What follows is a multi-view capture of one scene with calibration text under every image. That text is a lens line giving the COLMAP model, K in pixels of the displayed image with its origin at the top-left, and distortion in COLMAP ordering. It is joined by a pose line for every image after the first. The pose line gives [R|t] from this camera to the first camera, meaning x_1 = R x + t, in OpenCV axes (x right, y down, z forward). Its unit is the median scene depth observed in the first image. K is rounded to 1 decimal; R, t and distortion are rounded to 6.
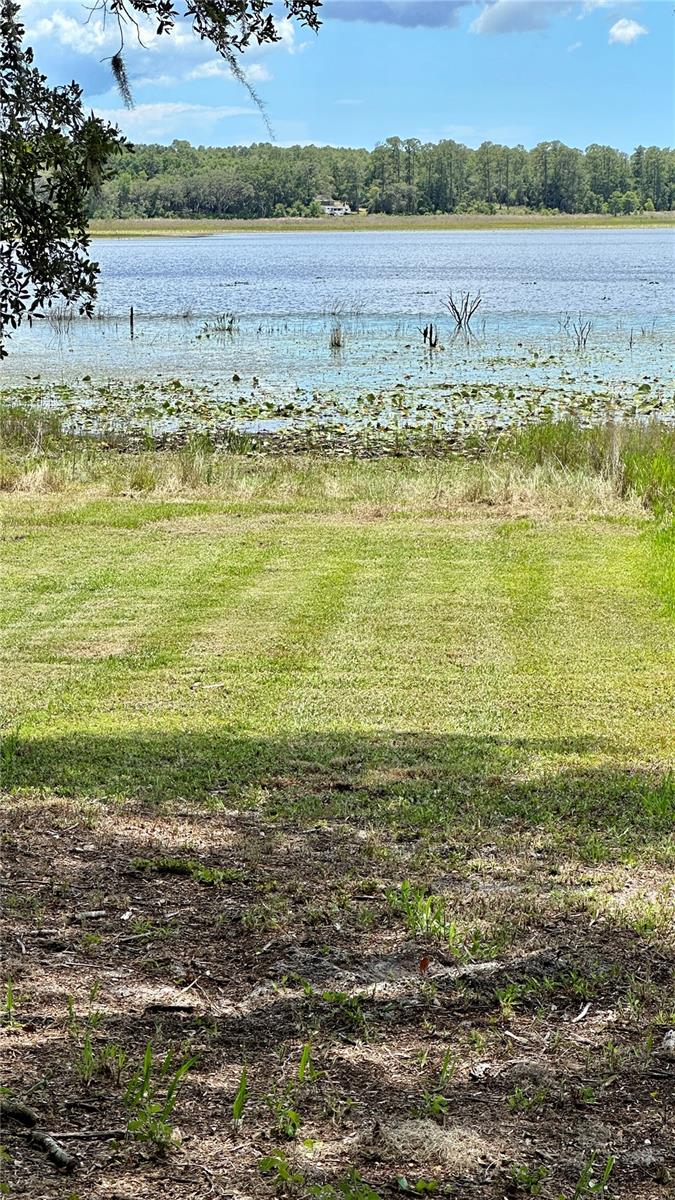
lens RADIAL K [[3084.2, 0, 337.5], [0, 3084.2, 600.0], [0, 0, 1]] dist [-0.604908, 13.978338]
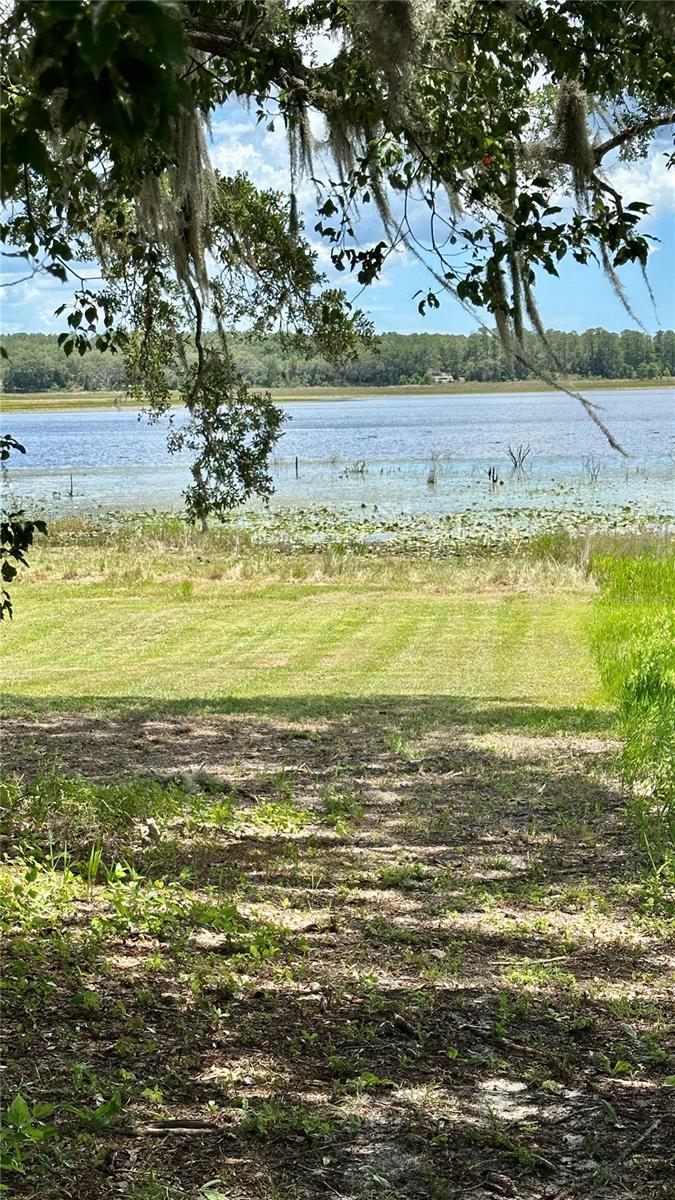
lens RADIAL K [[2192.5, 0, 337.5], [0, 2192.5, 600.0], [0, 0, 1]] dist [0.042613, 0.044282]
pose [[0.998703, -0.009370, -0.050055, 0.013759], [0.008074, 0.999628, -0.026033, 0.006049], [0.050280, 0.025595, 0.998407, -0.156825]]
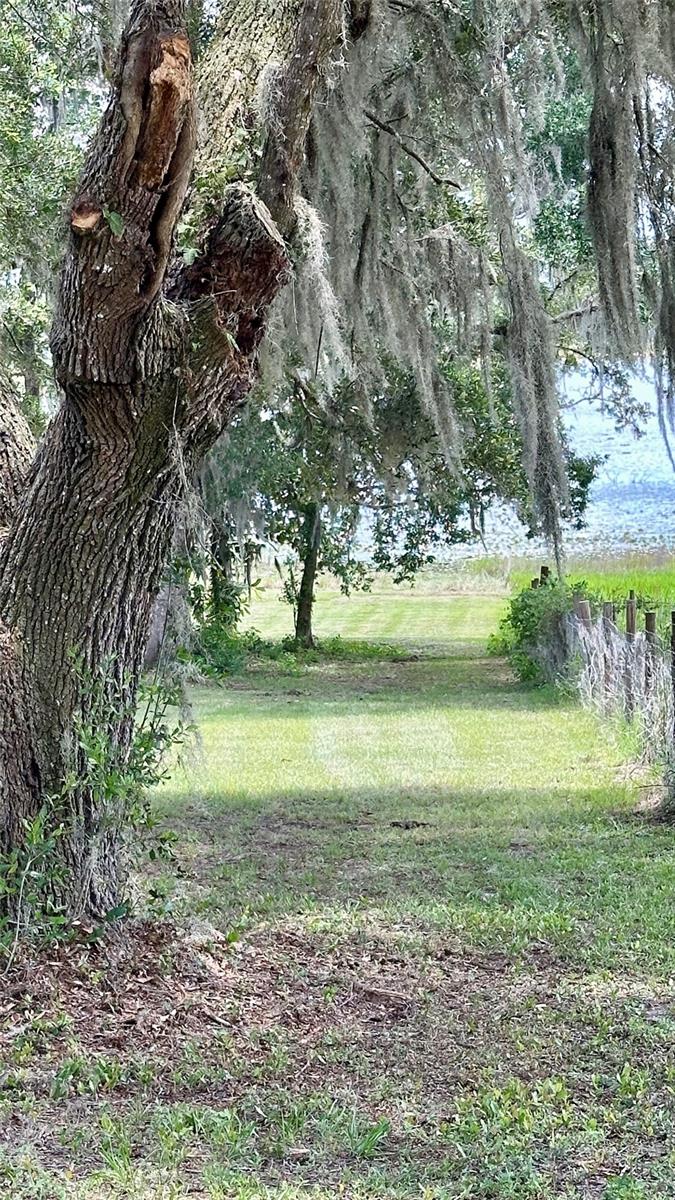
lens RADIAL K [[2908.6, 0, 337.5], [0, 2908.6, 600.0], [0, 0, 1]] dist [0.001918, -0.002047]
pose [[0.999780, -0.014422, -0.015239, -0.010466], [0.013919, 0.999371, -0.032626, 0.044589], [0.015700, 0.032407, 0.999351, -1.173361]]
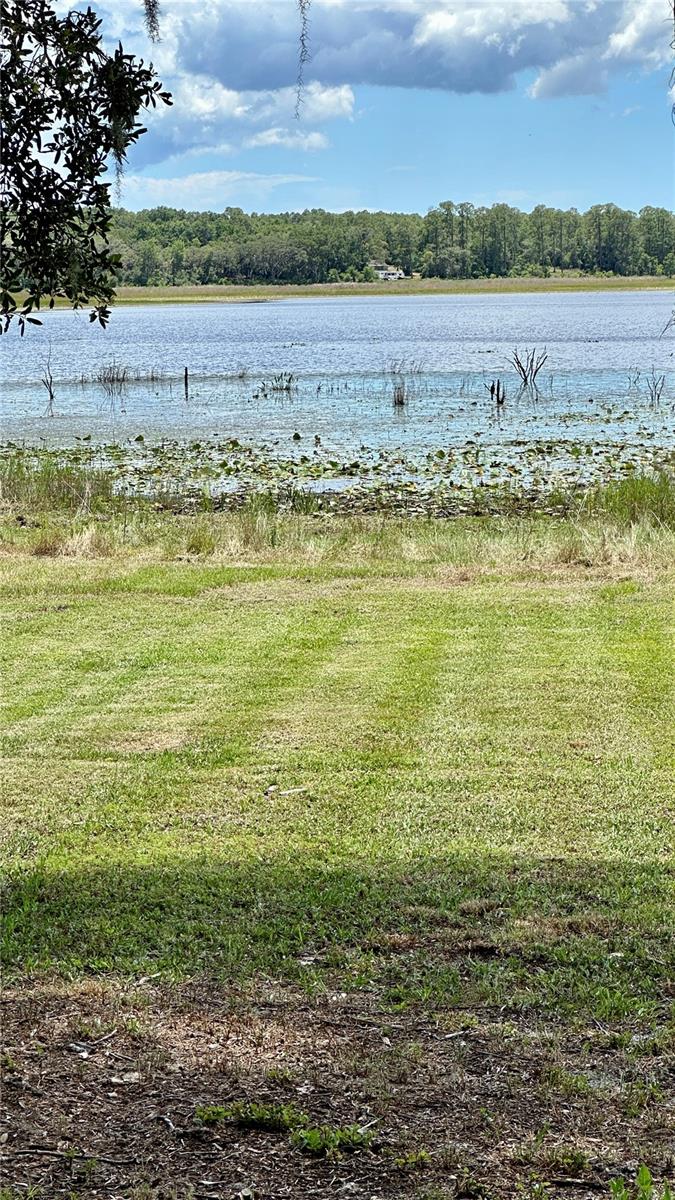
lens RADIAL K [[3084.2, 0, 337.5], [0, 3084.2, 600.0], [0, 0, 1]] dist [-0.604908, 13.978338]
pose [[0.999786, -0.009686, -0.018292, -0.005435], [0.009292, 0.999726, -0.021503, -0.001851], [0.018496, 0.021328, 0.999601, 0.078262]]
